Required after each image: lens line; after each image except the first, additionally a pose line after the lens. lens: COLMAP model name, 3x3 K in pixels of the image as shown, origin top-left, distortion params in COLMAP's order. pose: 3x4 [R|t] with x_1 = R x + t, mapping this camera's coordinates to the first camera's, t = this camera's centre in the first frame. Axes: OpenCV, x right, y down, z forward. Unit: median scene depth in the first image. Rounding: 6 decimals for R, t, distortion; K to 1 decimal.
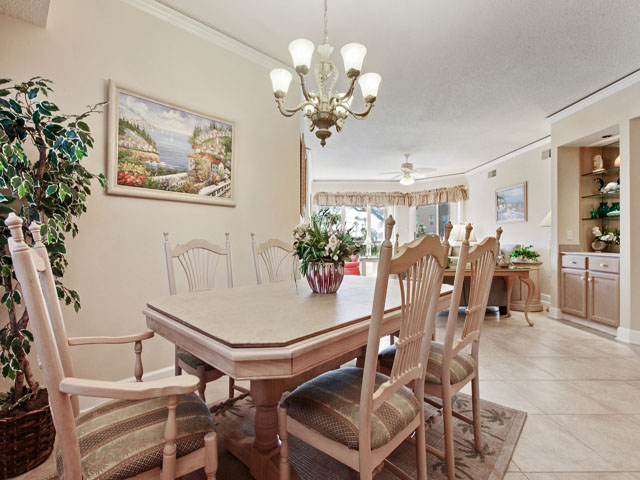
lens RADIAL K [[305.7, 0, 315.6], [0, 305.7, 239.7], [0, 0, 1]] dist [-0.002961, -0.000095]
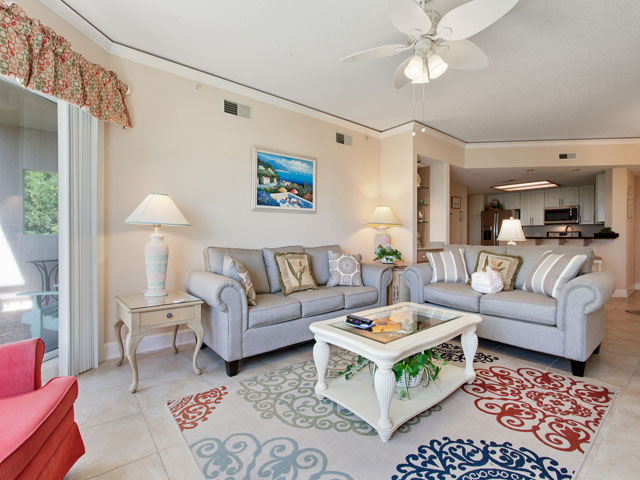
lens RADIAL K [[305.7, 0, 315.6], [0, 305.7, 239.7], [0, 0, 1]] dist [-0.002961, -0.000095]
pose [[-0.626079, -0.007270, 0.779726, 0.110481], [0.004055, 0.999913, 0.012580, -0.006197], [-0.779749, 0.011038, -0.625995, 1.313499]]
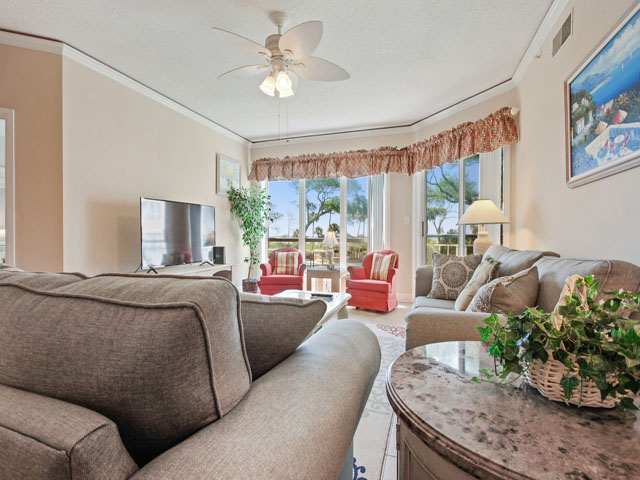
lens RADIAL K [[305.7, 0, 315.6], [0, 305.7, 239.7], [0, 0, 1]] dist [-0.002961, -0.000095]
pose [[0.942390, 0.010562, -0.334348, 0.476441], [-0.006708, 0.999897, 0.012678, -0.000703], [0.334448, -0.009704, 0.942364, 0.652677]]
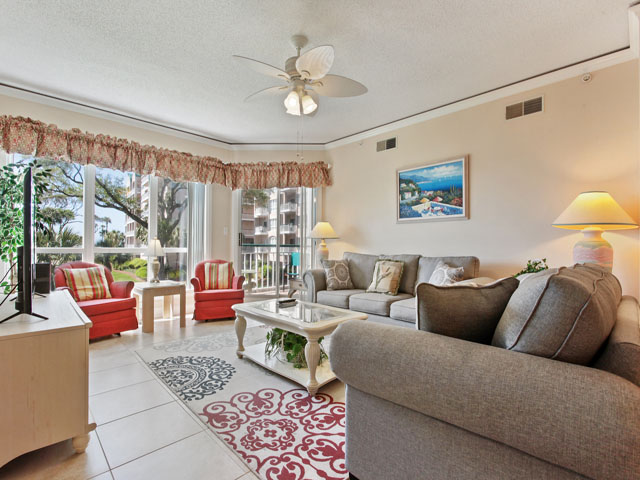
lens RADIAL K [[310.1, 0, 316.9], [0, 310.1, 244.0], [0, 0, 1]] dist [-0.002425, 0.000072]
pose [[0.724848, 0.015189, 0.688741, 0.033768], [-0.010983, 0.999885, -0.010491, 0.000128], [-0.688821, 0.000040, 0.724932, 0.682377]]
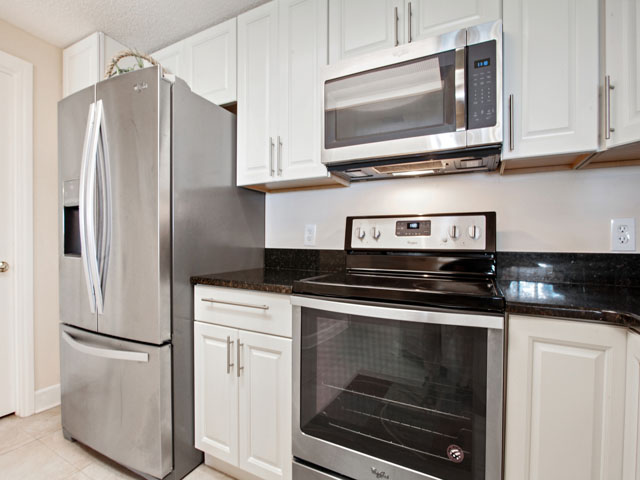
lens RADIAL K [[313.9, 0, 320.0], [0, 313.9, 240.0], [0, 0, 1]] dist [-0.024724, -0.000189]
pose [[-0.888872, -0.009853, 0.458051, 0.404503], [-0.008066, 0.999950, 0.005858, -0.000138], [-0.458085, 0.001512, -0.888907, -0.019215]]
